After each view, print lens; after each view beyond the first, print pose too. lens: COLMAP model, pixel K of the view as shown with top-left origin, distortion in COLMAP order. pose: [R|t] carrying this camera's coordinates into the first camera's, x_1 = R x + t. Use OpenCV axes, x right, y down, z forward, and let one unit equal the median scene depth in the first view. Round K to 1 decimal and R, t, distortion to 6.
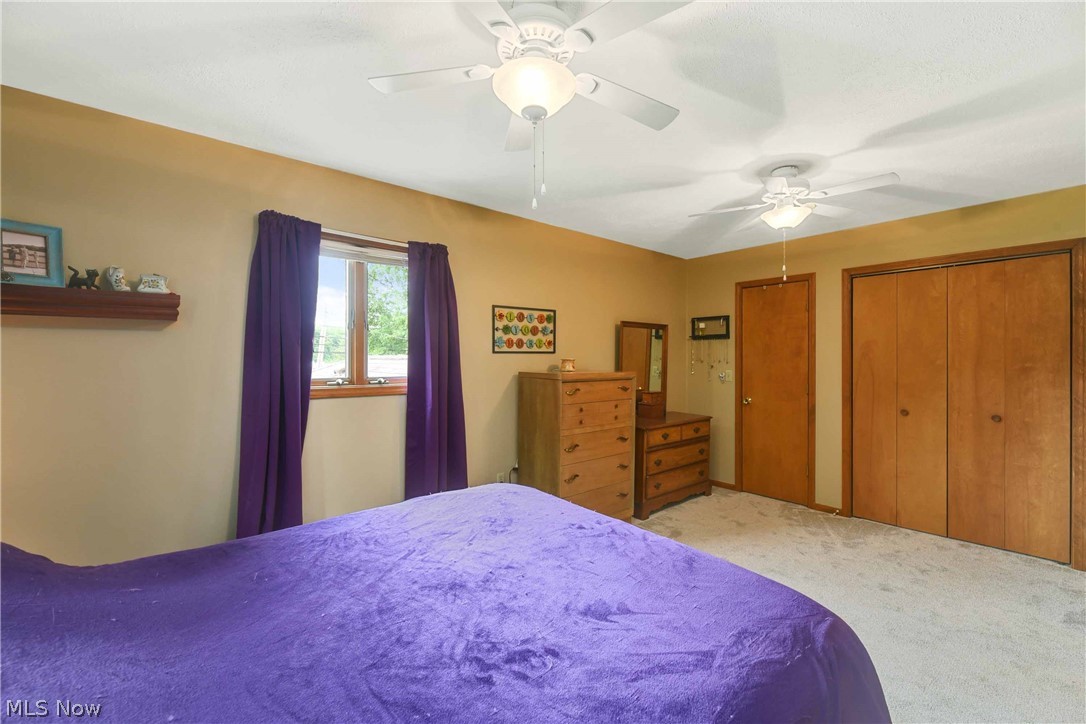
lens RADIAL K [[448.7, 0, 543.0], [0, 448.7, 358.3], [0, 0, 1]] dist [0.000246, 0.000055]
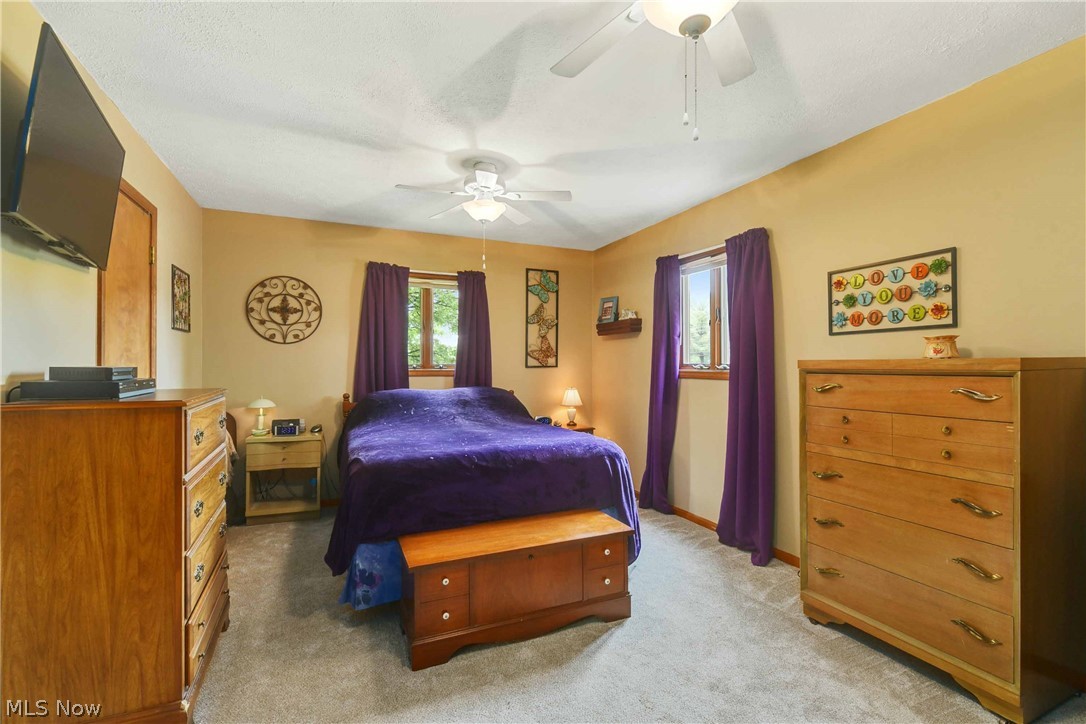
lens RADIAL K [[479.3, 0, 546.4], [0, 479.3, 370.1], [0, 0, 1]] dist [-0.001597, -0.000378]
pose [[-0.276874, 0.009858, -0.960856, 0.780580], [0.002240, 0.999951, 0.009614, 0.037326], [0.960904, 0.000510, -0.276883, 0.740561]]
